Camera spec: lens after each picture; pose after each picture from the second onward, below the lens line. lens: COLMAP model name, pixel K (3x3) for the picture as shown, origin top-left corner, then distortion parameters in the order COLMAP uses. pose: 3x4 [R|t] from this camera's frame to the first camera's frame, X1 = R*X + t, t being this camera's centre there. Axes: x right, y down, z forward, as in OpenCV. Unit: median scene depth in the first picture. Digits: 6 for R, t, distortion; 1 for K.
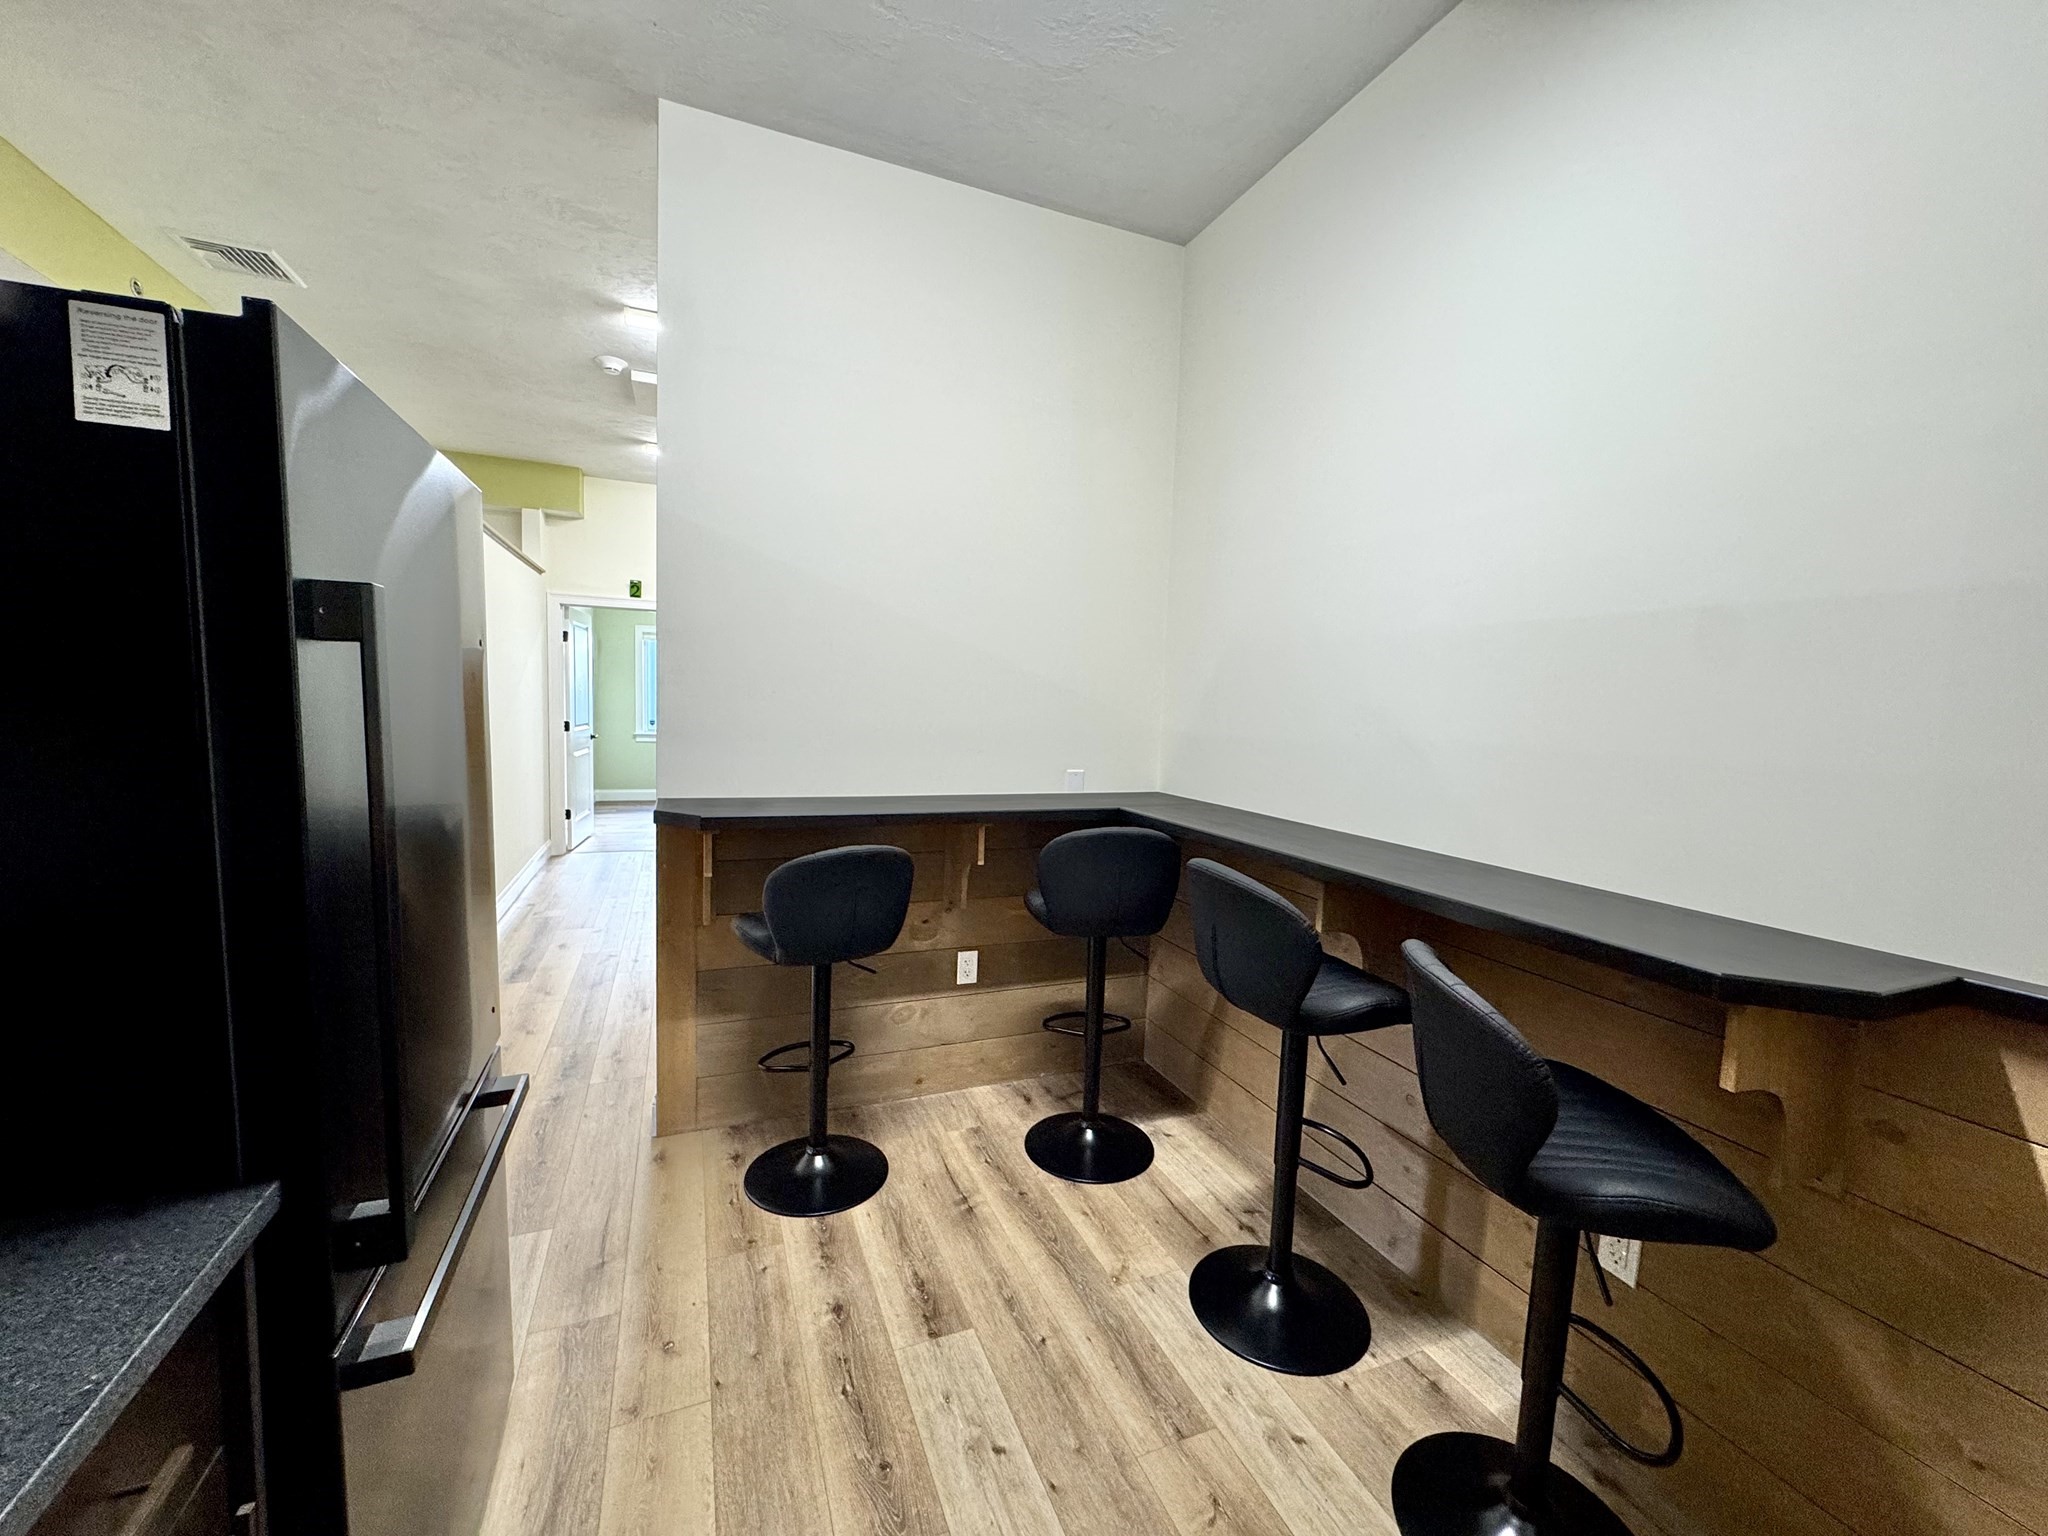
lens RADIAL K [[814.5, 0, 1026.1], [0, 814.5, 766.6], [0, 0, 1]] dist [-0.003497, 0.000187]
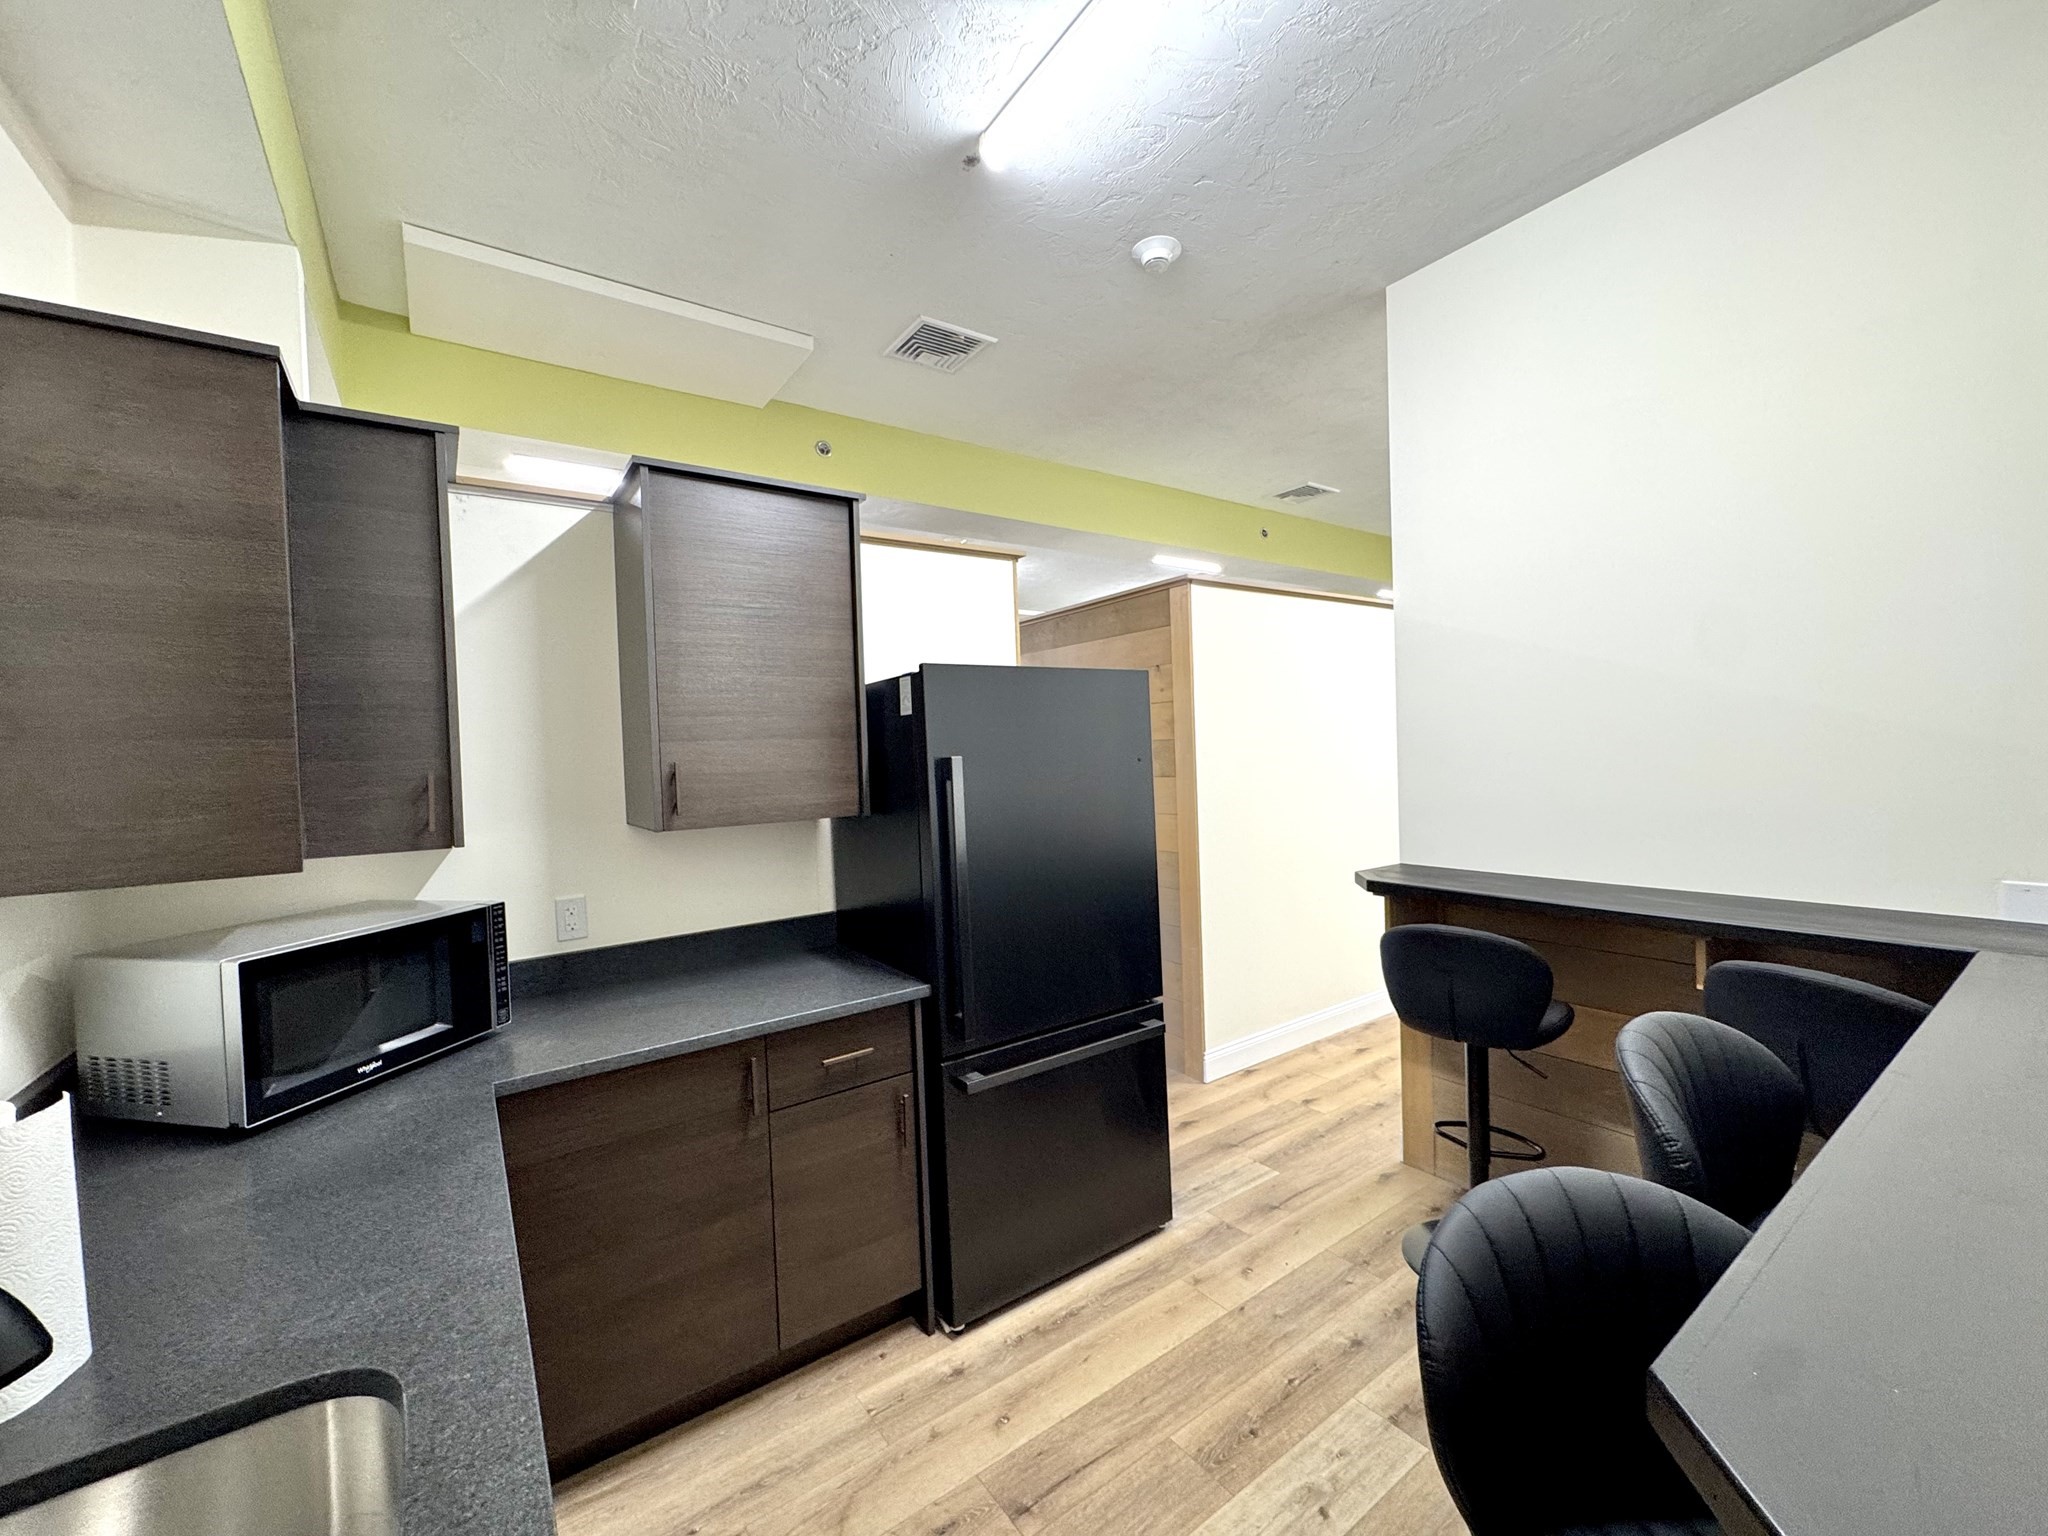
lens RADIAL K [[814.5, 0, 1026.1], [0, 814.5, 766.6], [0, 0, 1]] dist [-0.003497, 0.000187]
pose [[0.223085, -0.027234, -0.974418, 0.880330], [-0.036438, 0.998678, -0.036255, -0.057888], [0.974118, 0.043593, 0.221798, 0.342044]]
